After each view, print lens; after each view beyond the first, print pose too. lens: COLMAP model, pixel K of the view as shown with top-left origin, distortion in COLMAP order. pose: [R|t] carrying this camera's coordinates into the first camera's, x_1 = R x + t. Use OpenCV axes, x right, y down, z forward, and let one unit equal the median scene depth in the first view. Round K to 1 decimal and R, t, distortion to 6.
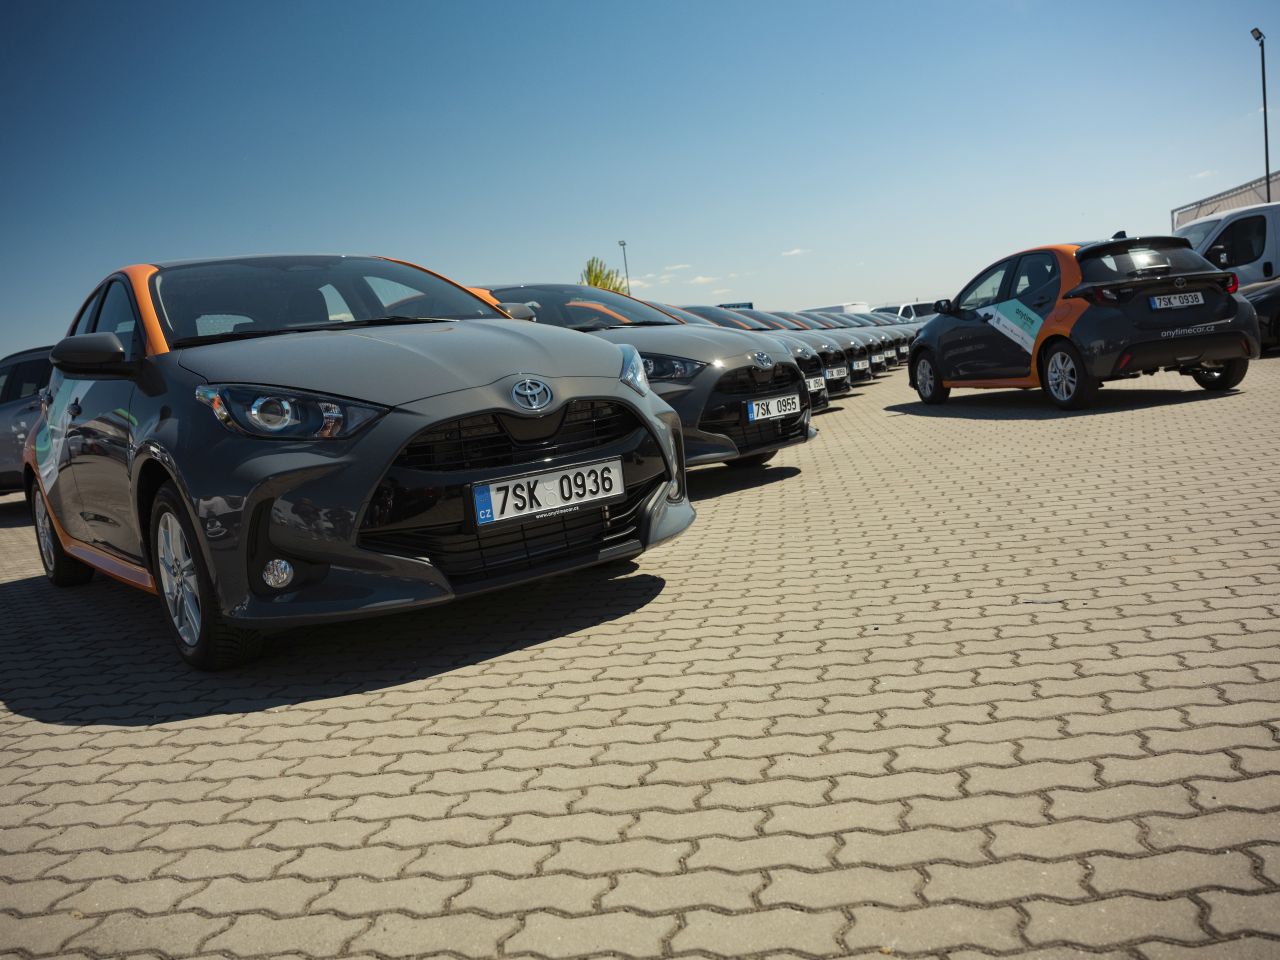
lens RADIAL K [[992.1, 0, 640.0], [0, 992.1, 480.0], [0, 0, 1]] dist [-0.064519, 0.007285]
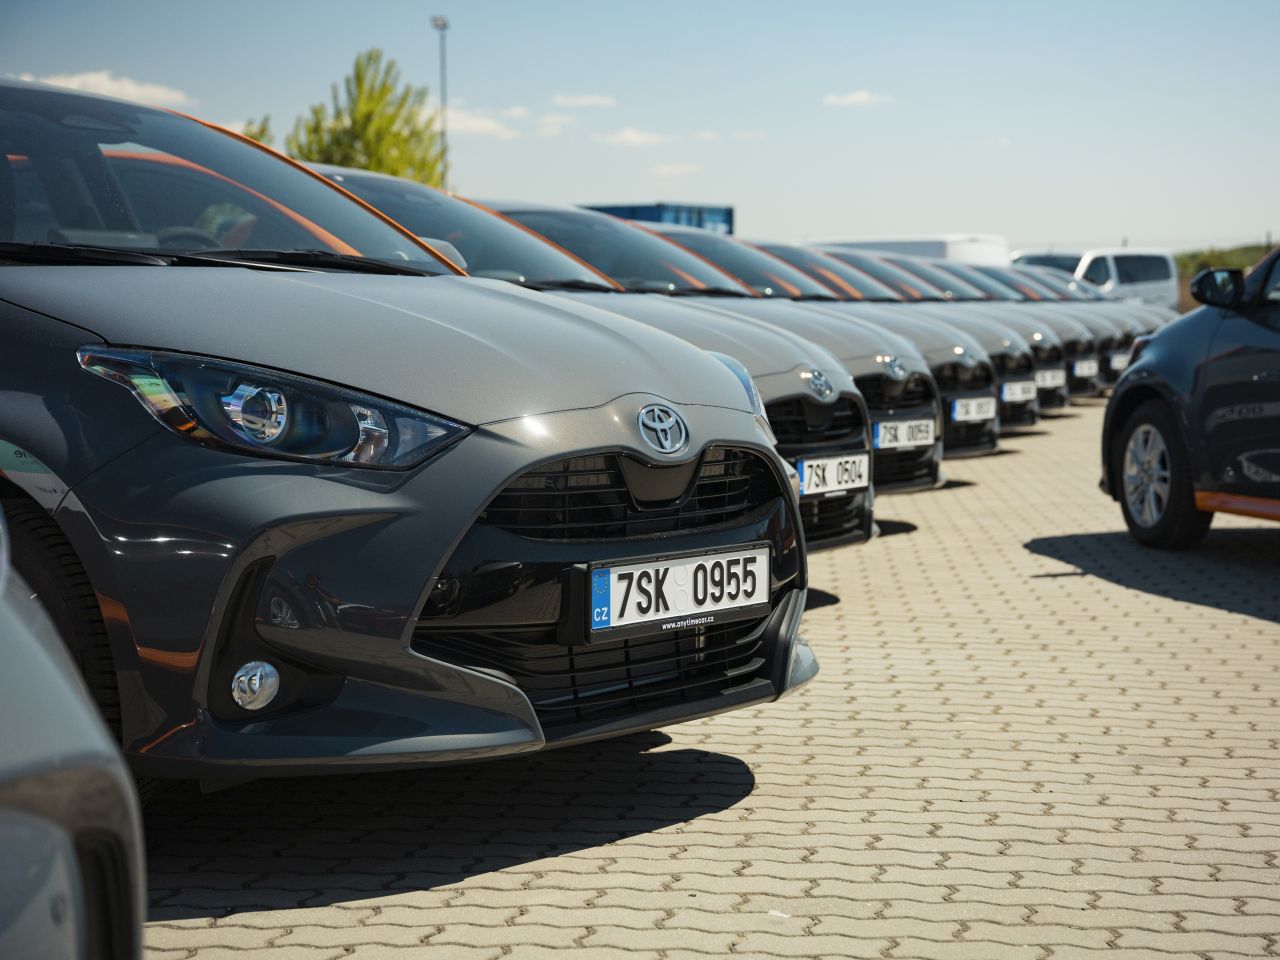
lens RADIAL K [[2182.8, 0, 640.0], [0, 2182.8, 480.0], [0, 0, 1]] dist [0.275413, 0.045715]
pose [[0.990902, 0.111116, 0.075935, 0.038221], [-0.107937, 0.993149, -0.044763, -0.042217], [-0.080389, 0.036160, 0.996107, 0.185404]]
